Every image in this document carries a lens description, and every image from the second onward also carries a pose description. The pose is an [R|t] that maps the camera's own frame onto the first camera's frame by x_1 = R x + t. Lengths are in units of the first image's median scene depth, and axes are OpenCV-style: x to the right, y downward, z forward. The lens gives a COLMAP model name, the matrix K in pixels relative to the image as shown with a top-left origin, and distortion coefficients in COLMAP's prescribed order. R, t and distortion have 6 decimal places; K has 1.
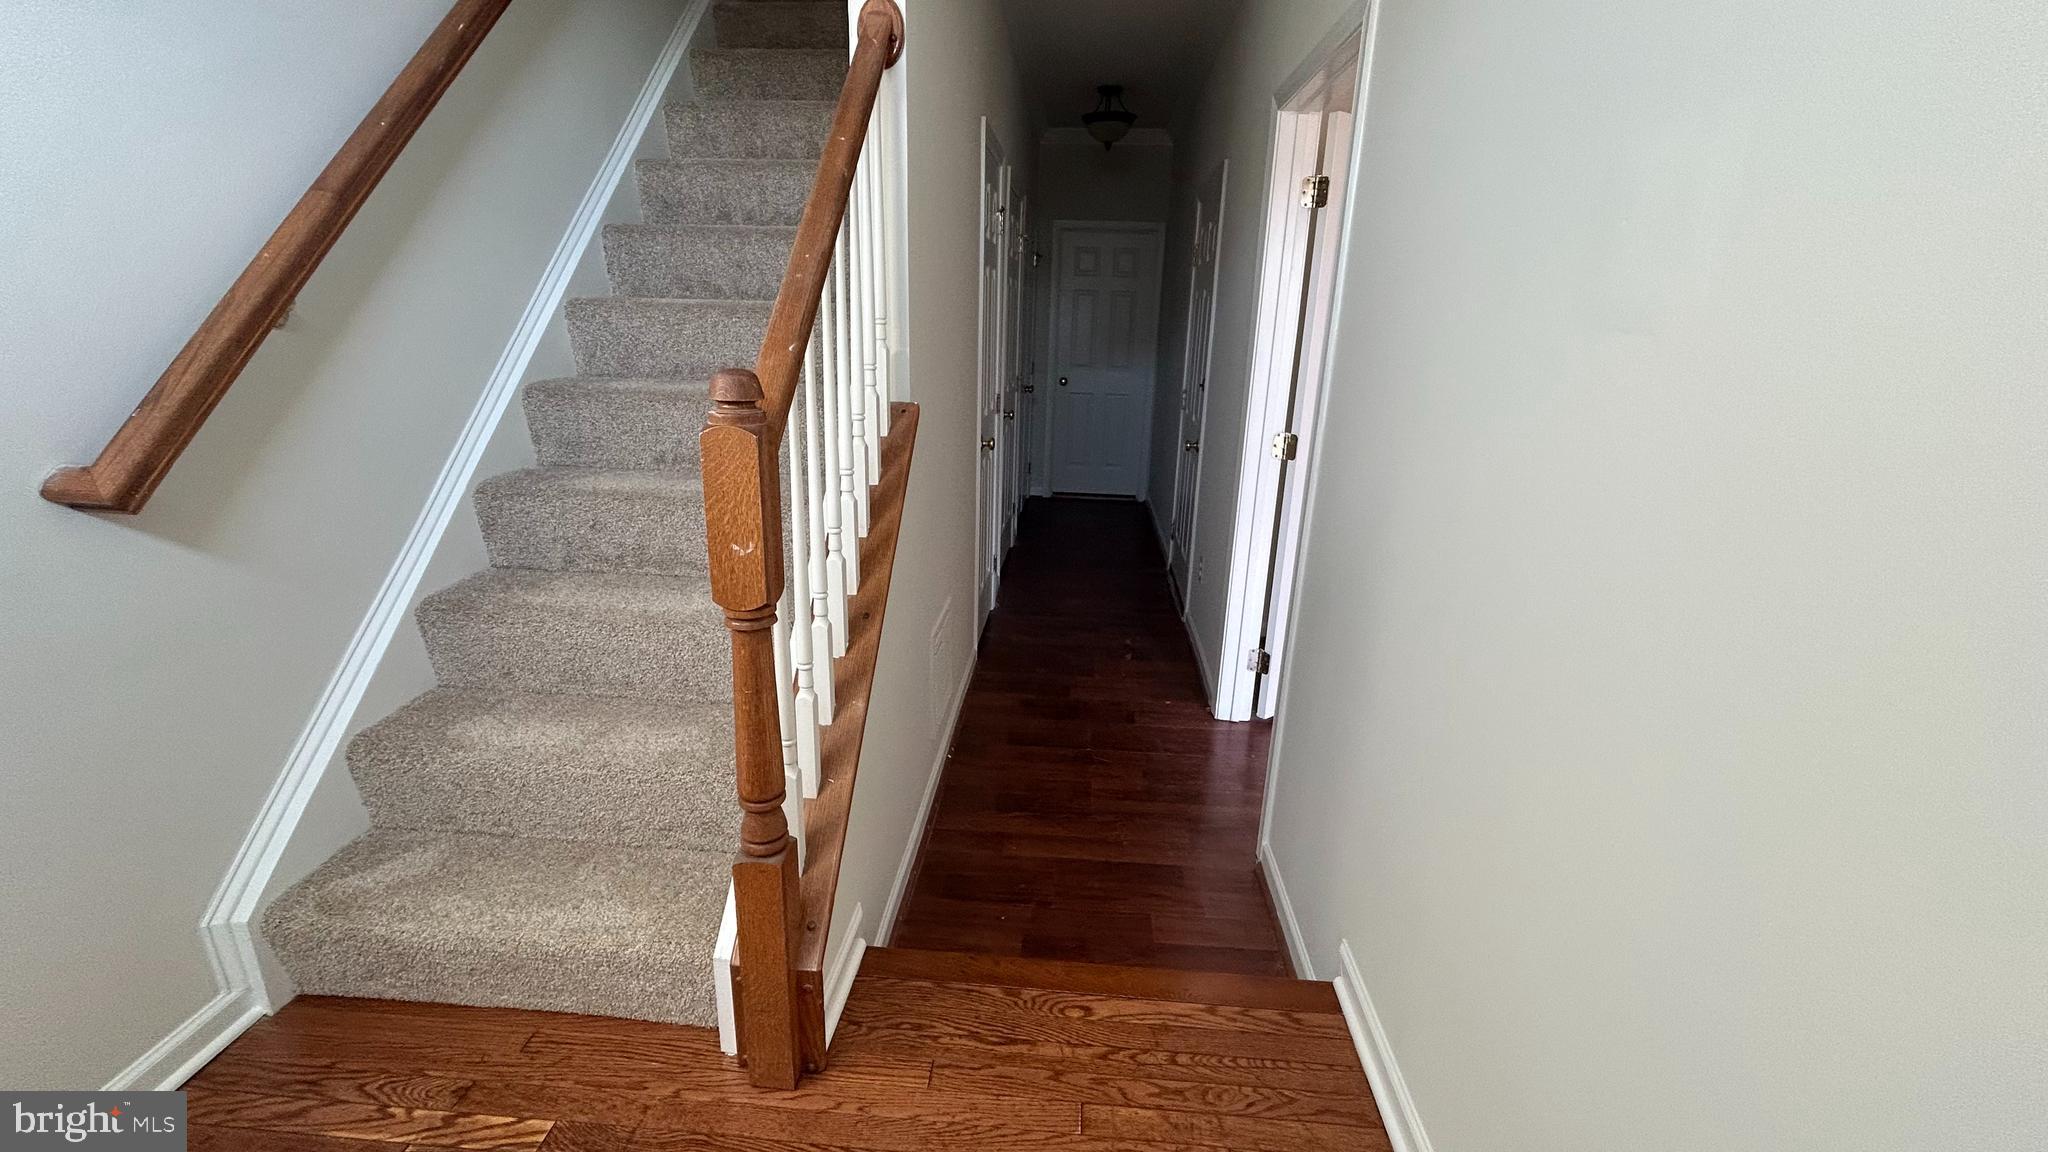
lens RADIAL K [[827.7, 0, 1024.8], [0, 827.7, 572.0], [0, 0, 1]] dist [-0.006279, 0.003456]
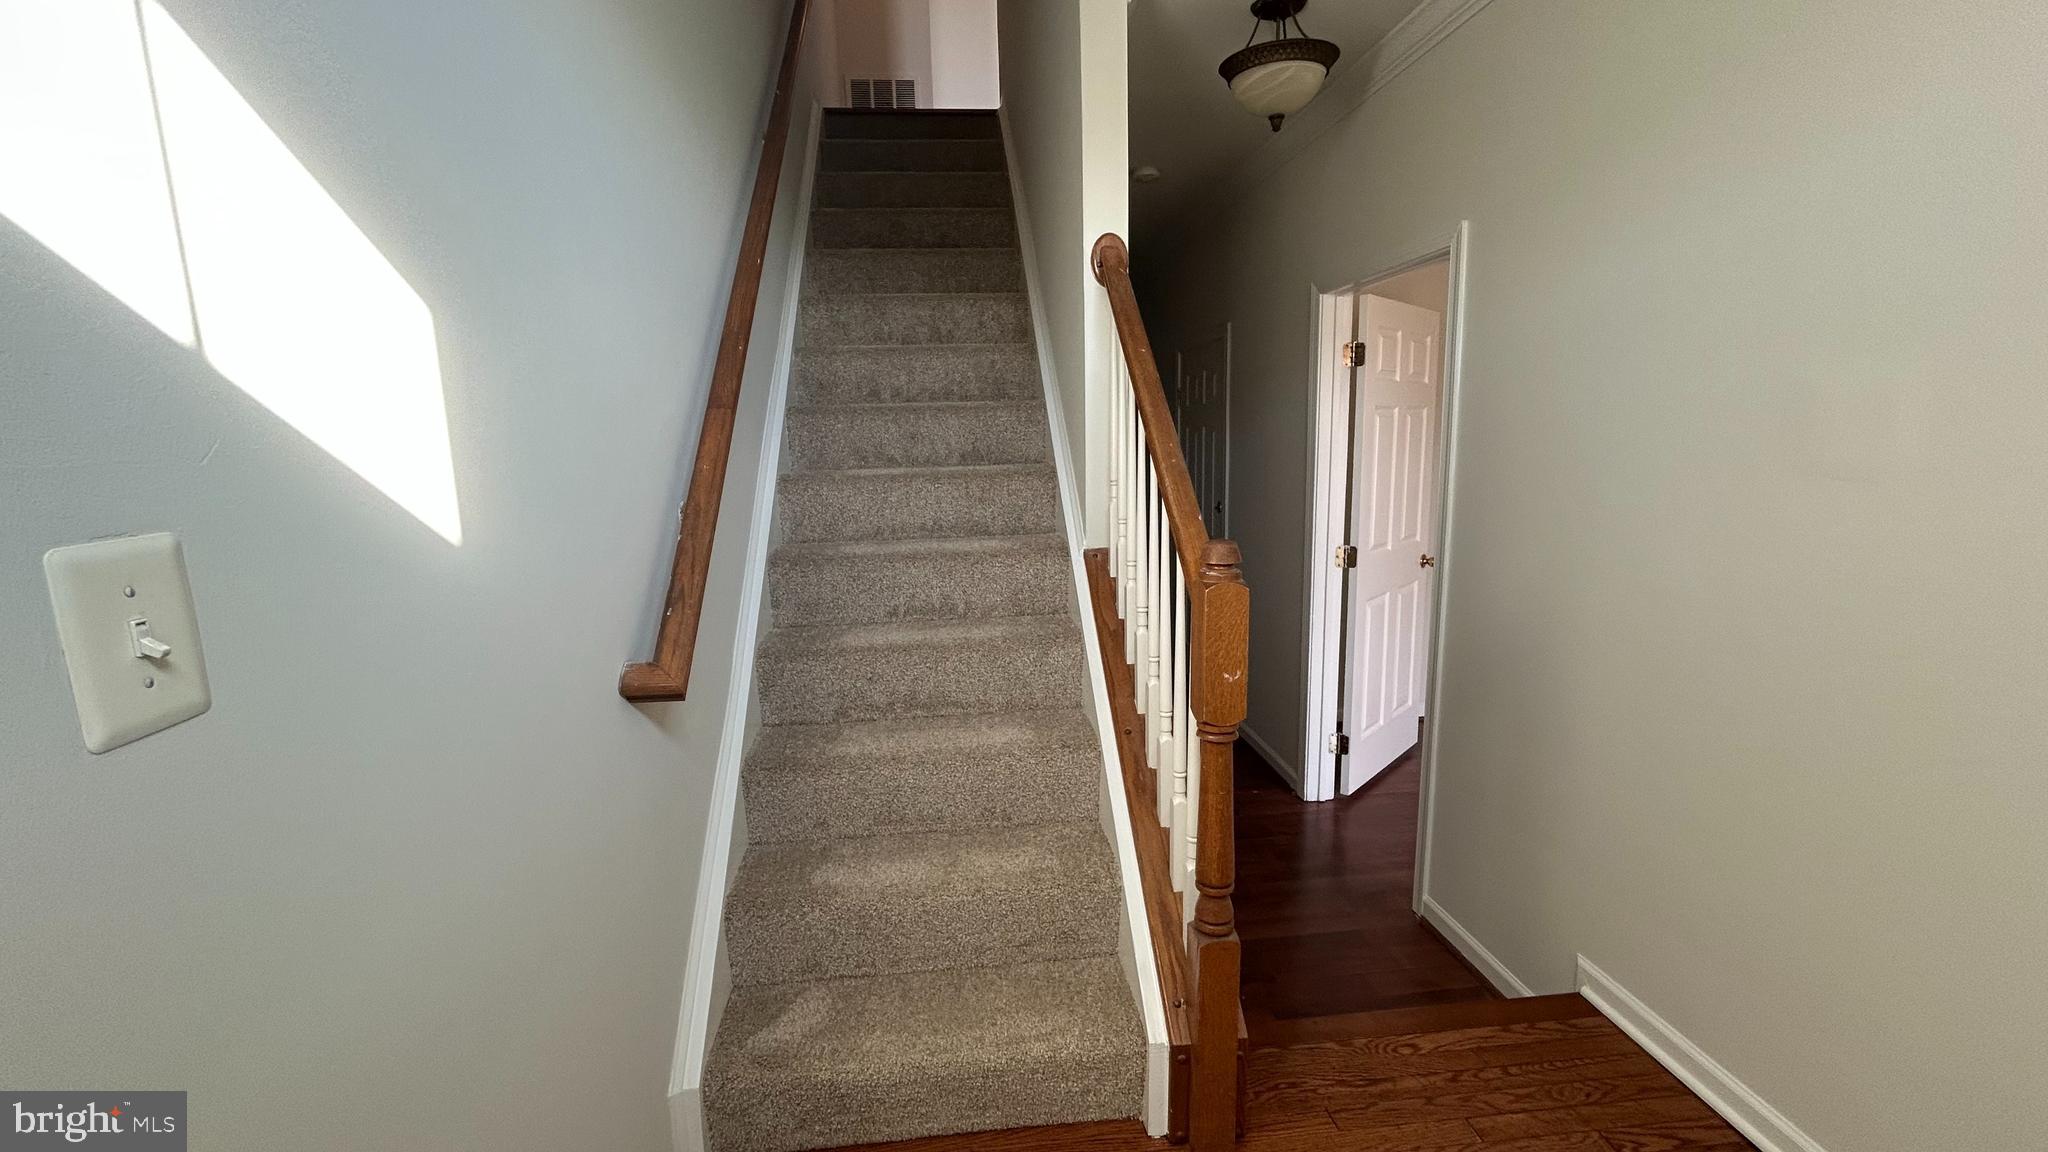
lens RADIAL K [[827.7, 0, 1014.4], [0, 827.7, 577.6], [0, 0, 1]] dist [-0.006279, 0.003456]
pose [[0.983695, -0.079831, 0.161157, -0.505546], [0.100751, 0.986887, -0.126112, -0.029989], [-0.148976, 0.140292, 0.978838, -0.127739]]
